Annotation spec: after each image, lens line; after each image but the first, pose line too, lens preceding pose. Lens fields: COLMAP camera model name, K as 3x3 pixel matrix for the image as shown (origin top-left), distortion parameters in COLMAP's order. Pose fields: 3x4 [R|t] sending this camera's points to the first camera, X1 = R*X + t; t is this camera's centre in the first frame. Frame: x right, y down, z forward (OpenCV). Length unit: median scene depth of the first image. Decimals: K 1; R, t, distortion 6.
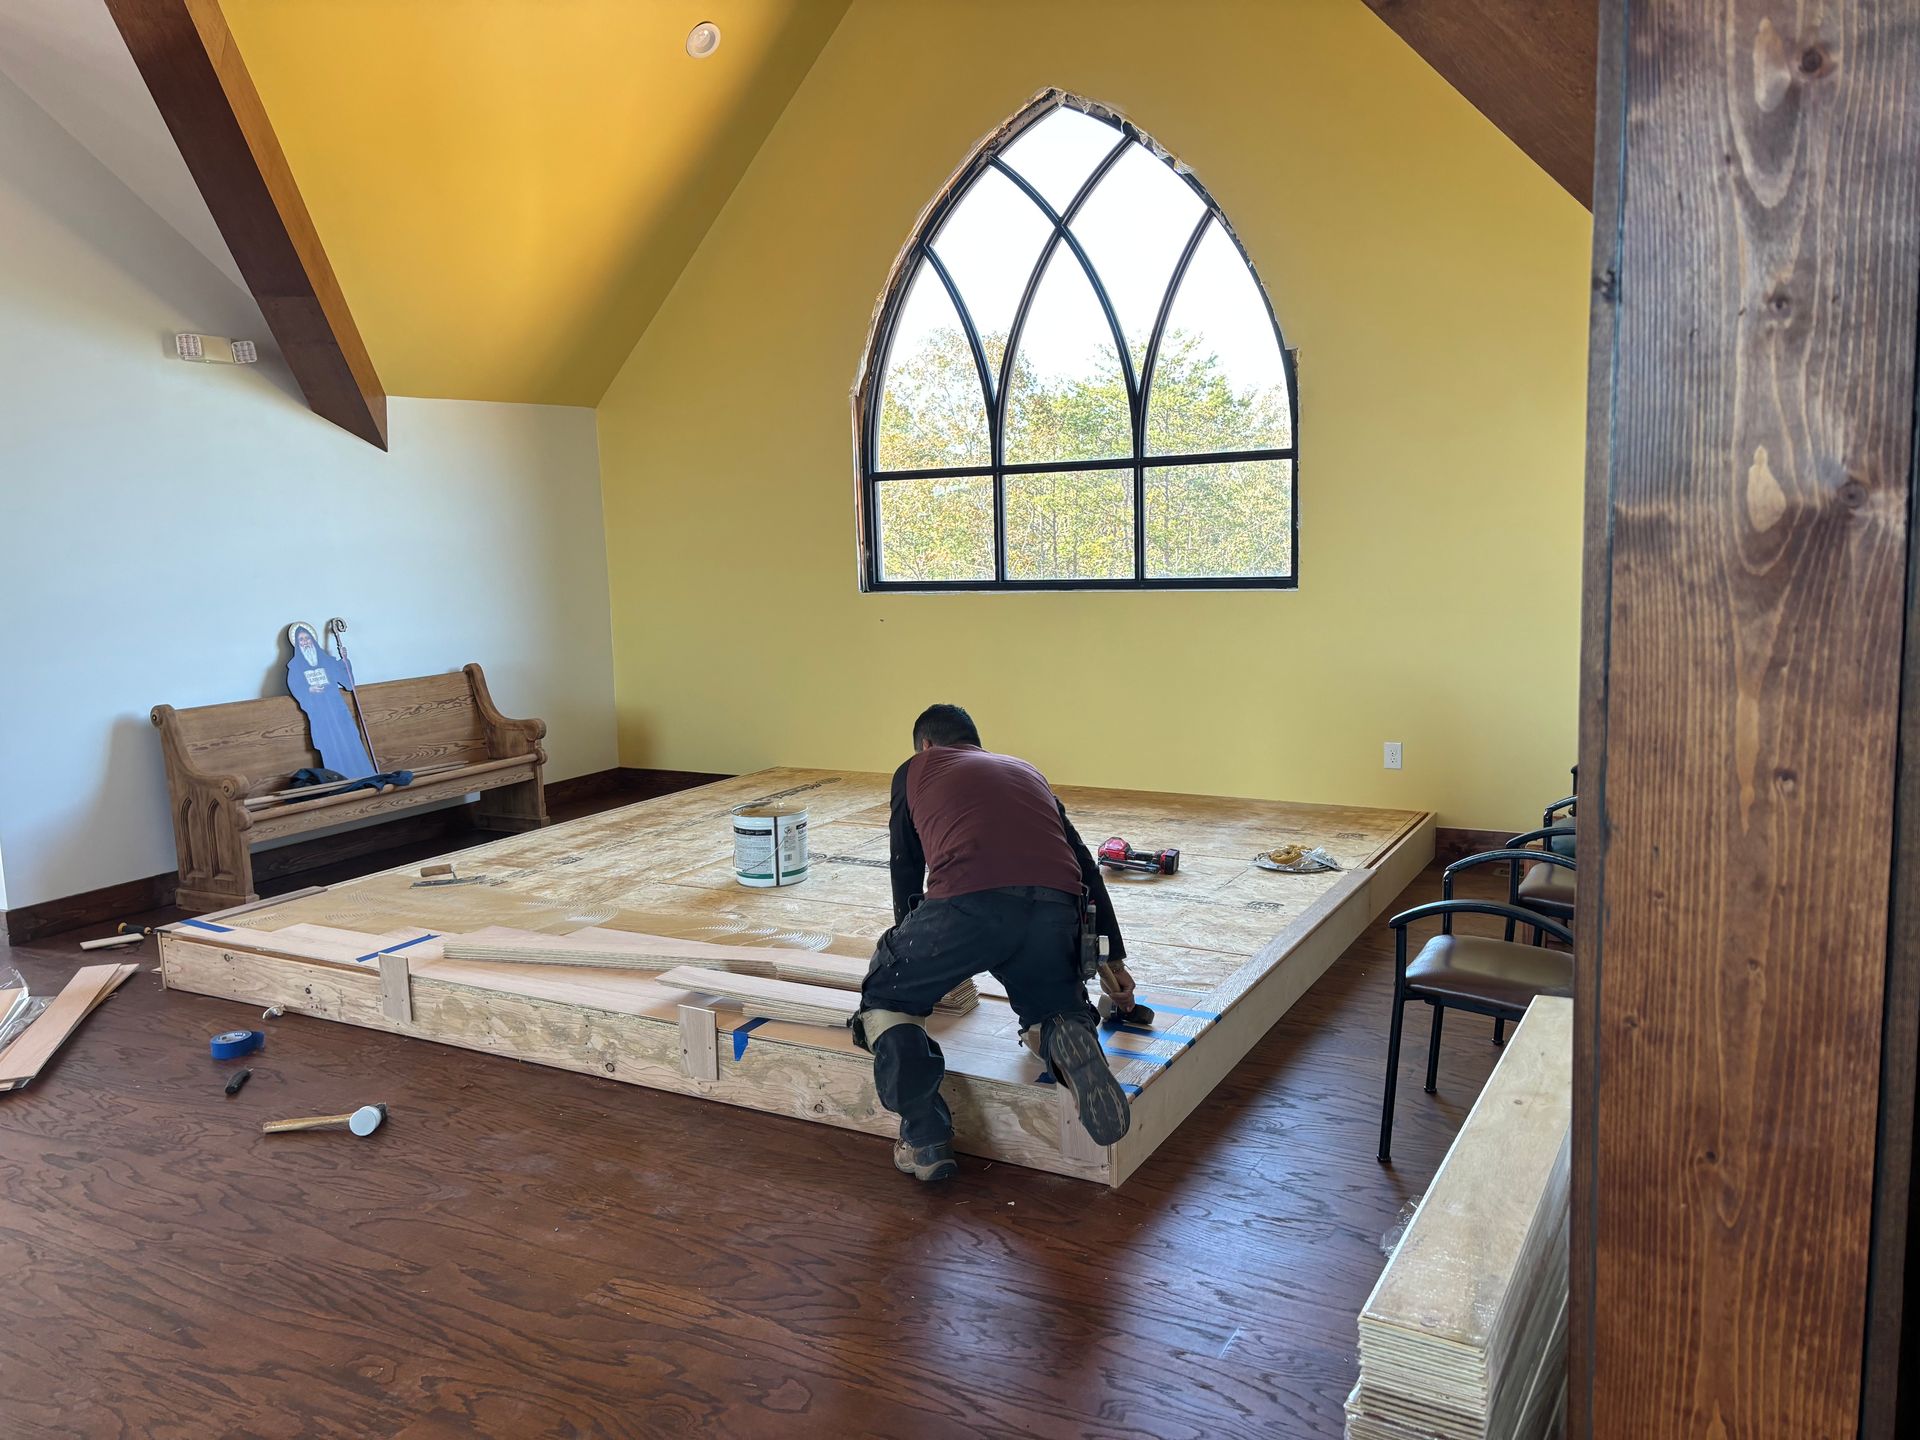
lens RADIAL K [[1477.0, 0, 968.4], [0, 1477.0, 717.9], [0, 0, 1]] dist [0.050729, -0.048095]
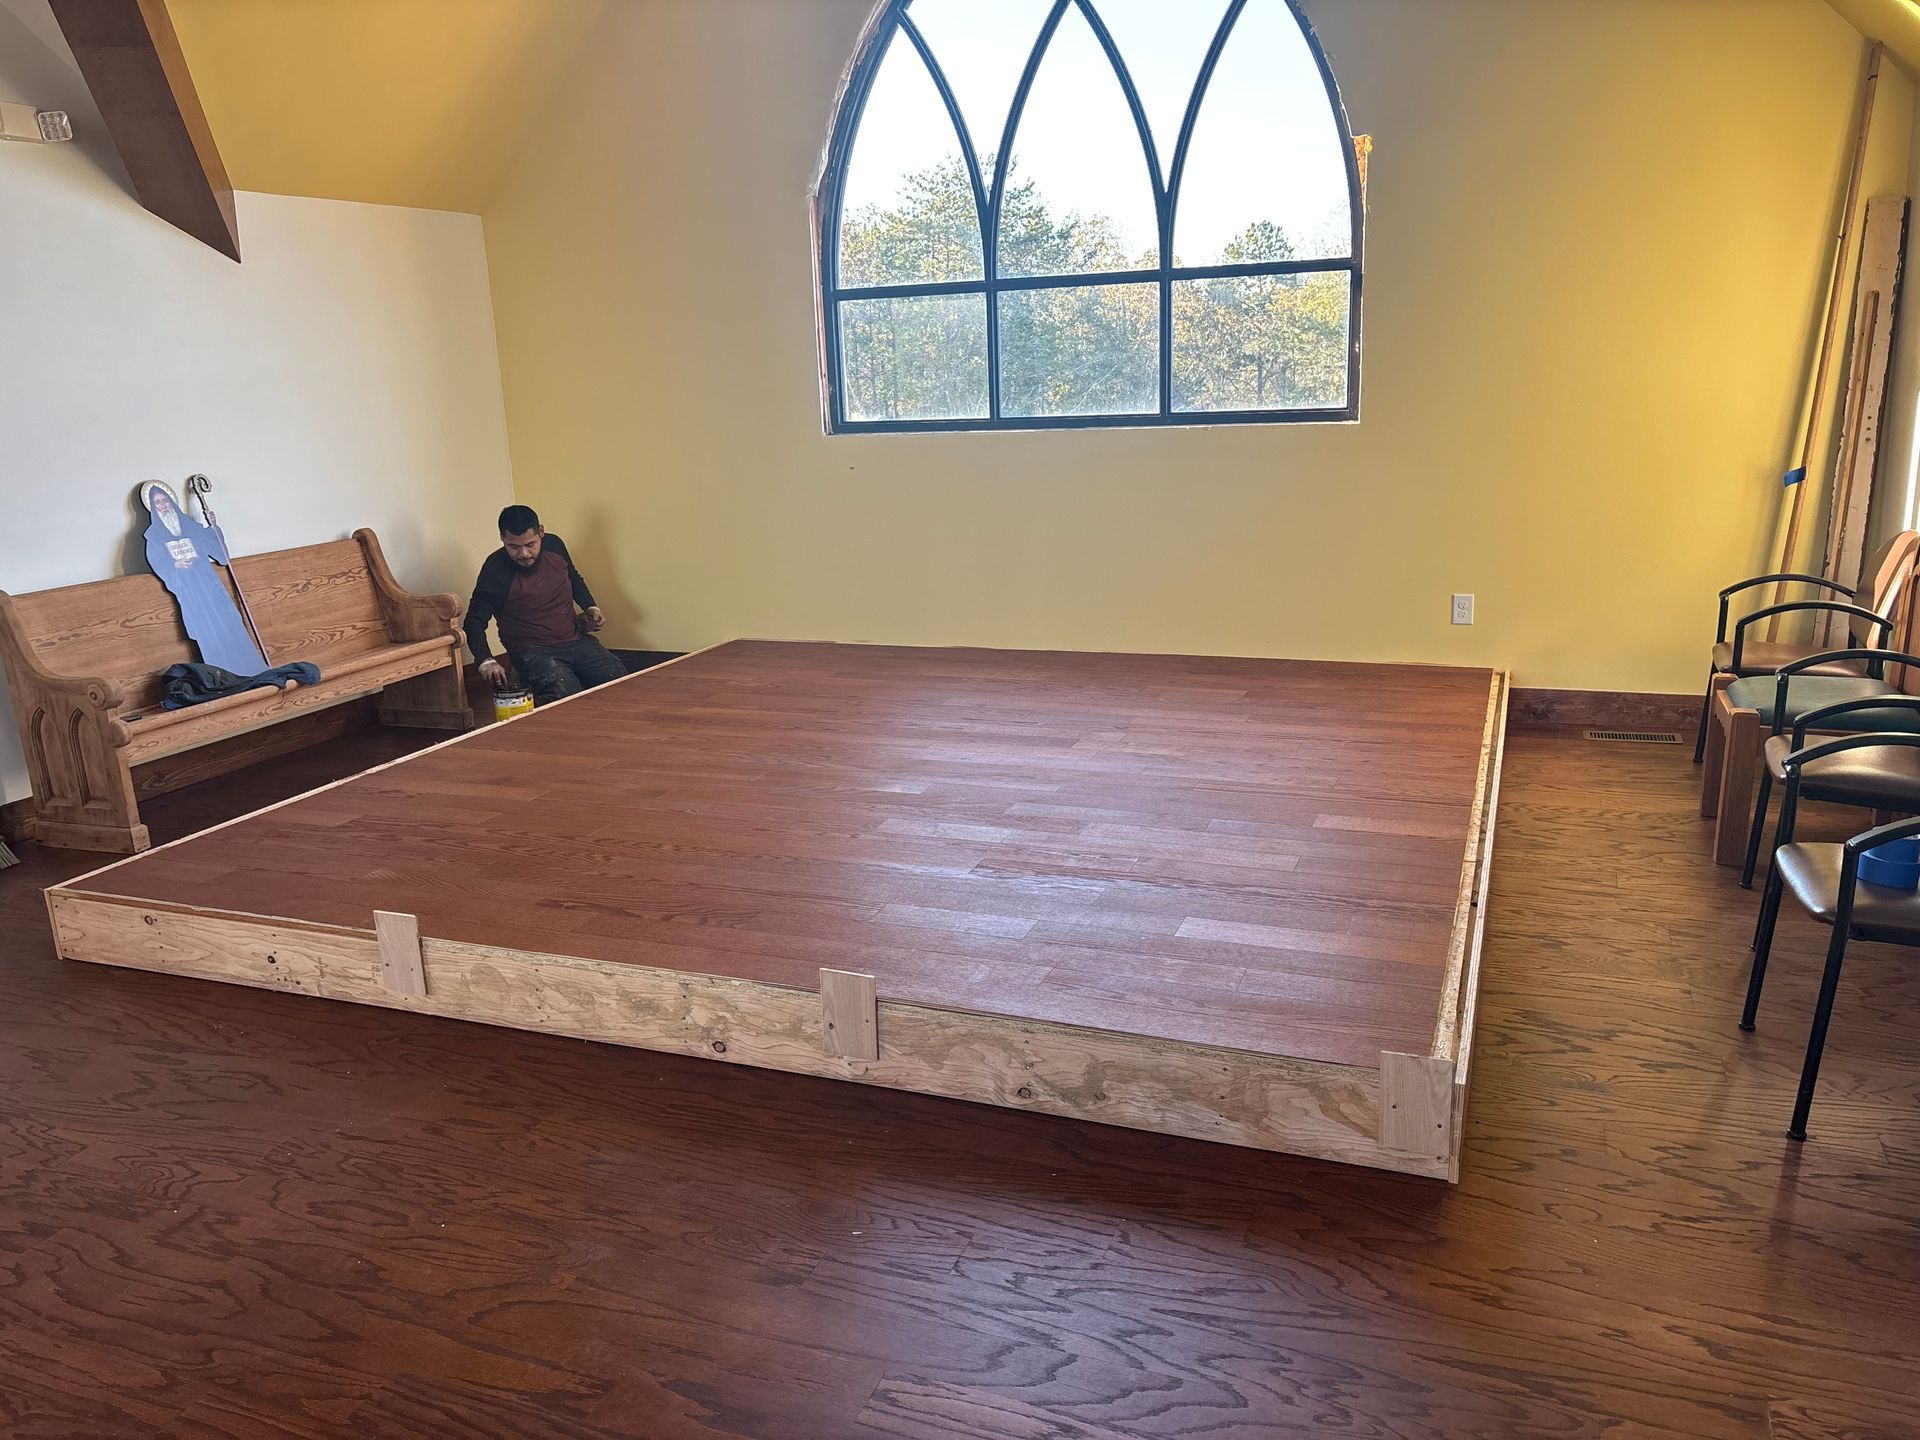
lens RADIAL K [[1477.0, 0, 961.4], [0, 1477.0, 733.7], [0, 0, 1]] dist [0.050729, -0.048095]
pose [[0.991315, -0.039888, 0.125316, -0.171815], [0.025723, 0.993298, 0.112684, -0.011653], [-0.128971, -0.108482, 0.985697, 0.191713]]
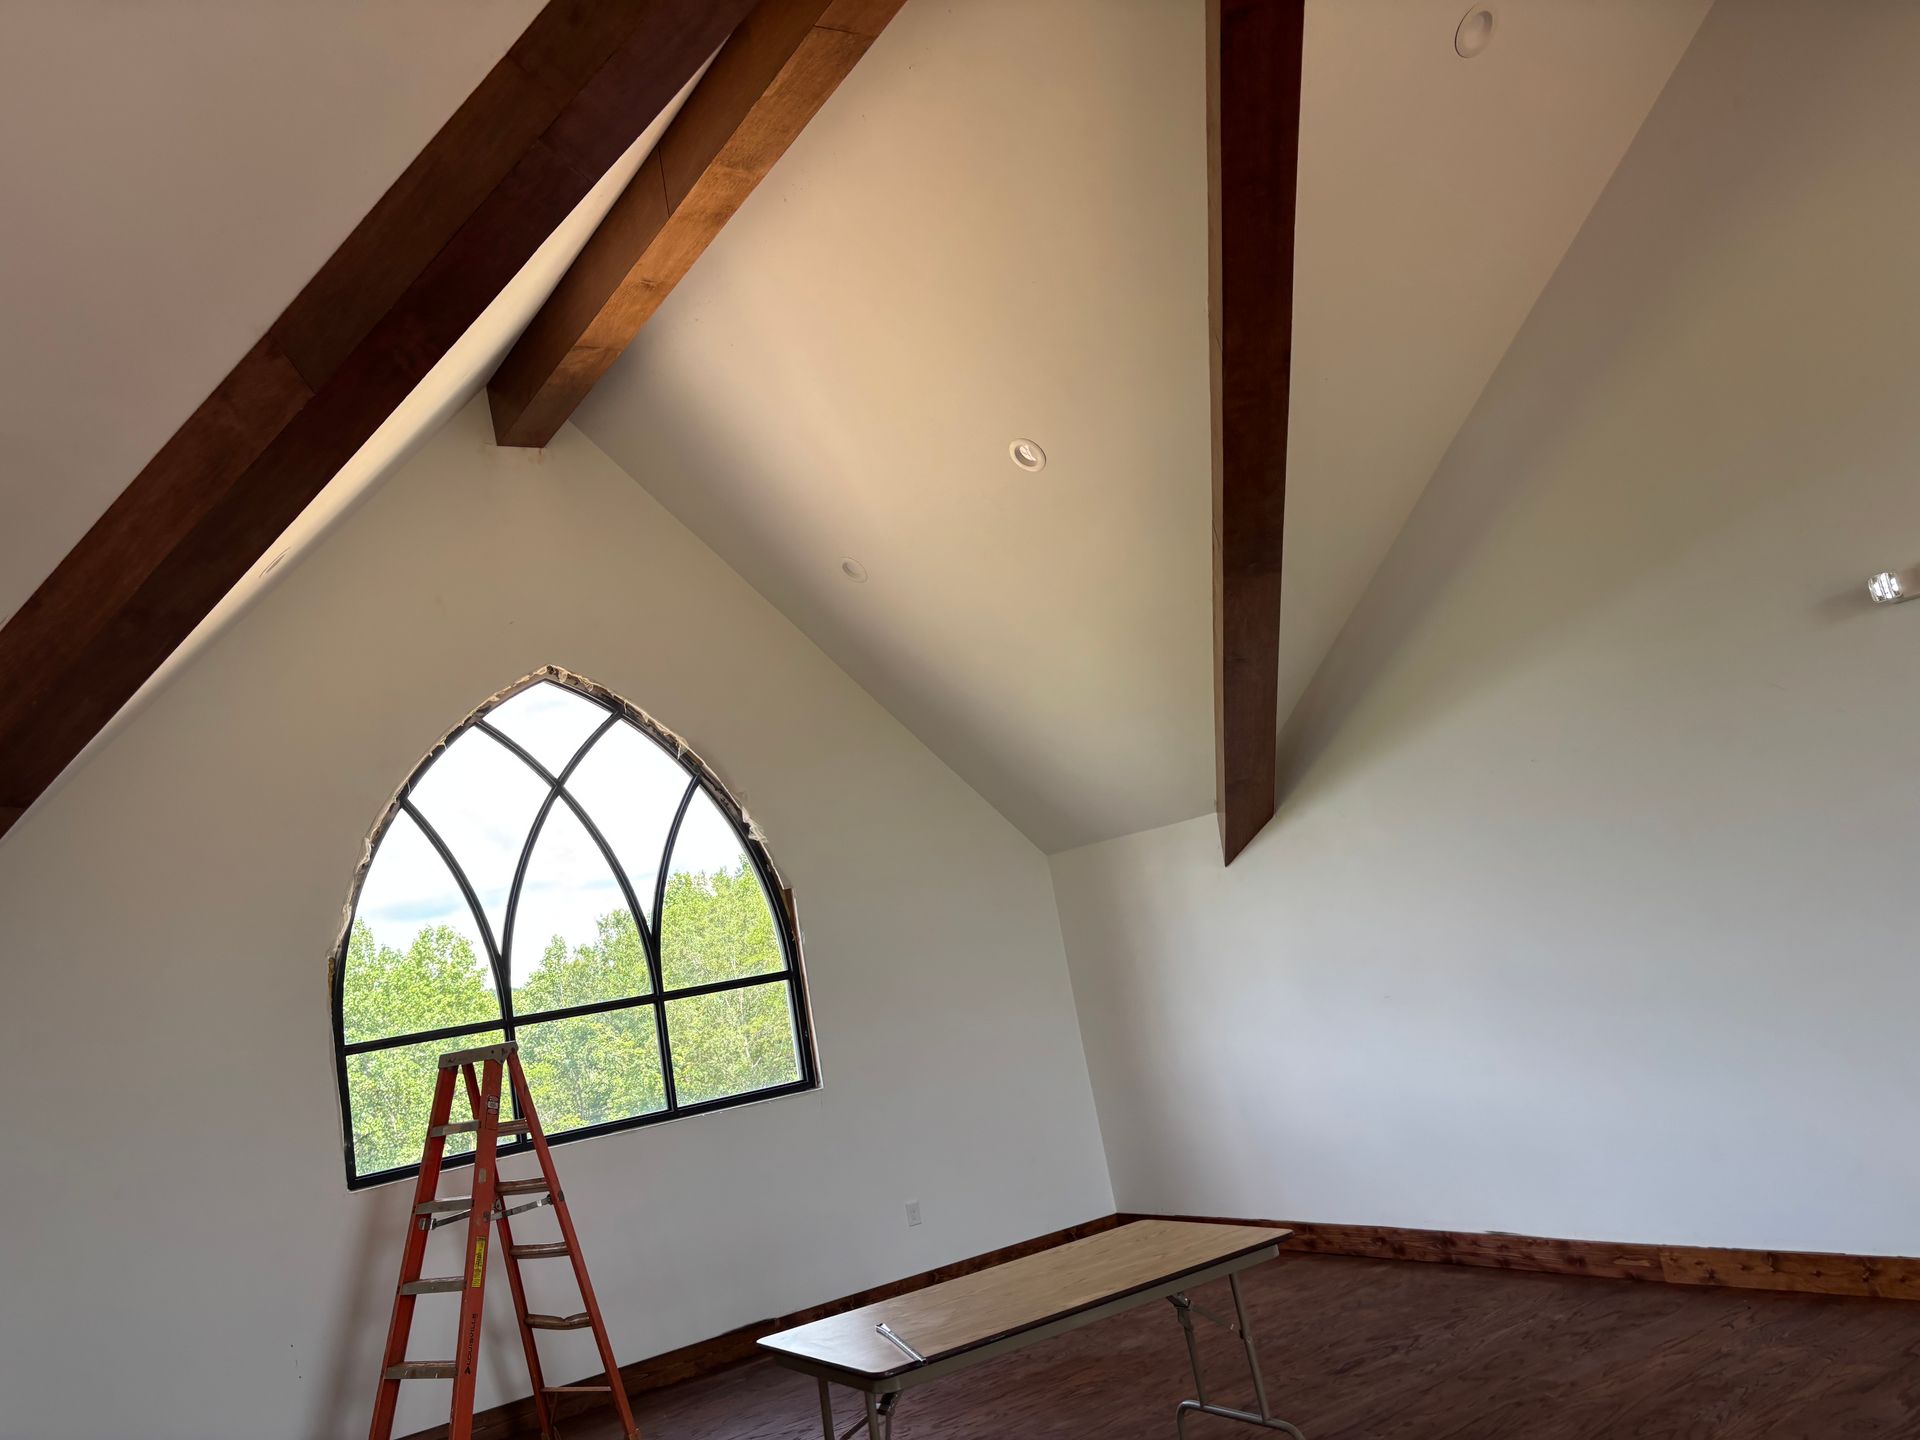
lens RADIAL K [[1477.0, 0, 951.1], [0, 1477.0, 721.6], [0, 0, 1]] dist [0.050729, -0.048095]
pose [[0.451326, 0.115064, 0.884910, -1.063585], [0.280252, 0.923202, -0.262978, -0.024255], [-0.847209, 0.366686, 0.384418, 0.486383]]
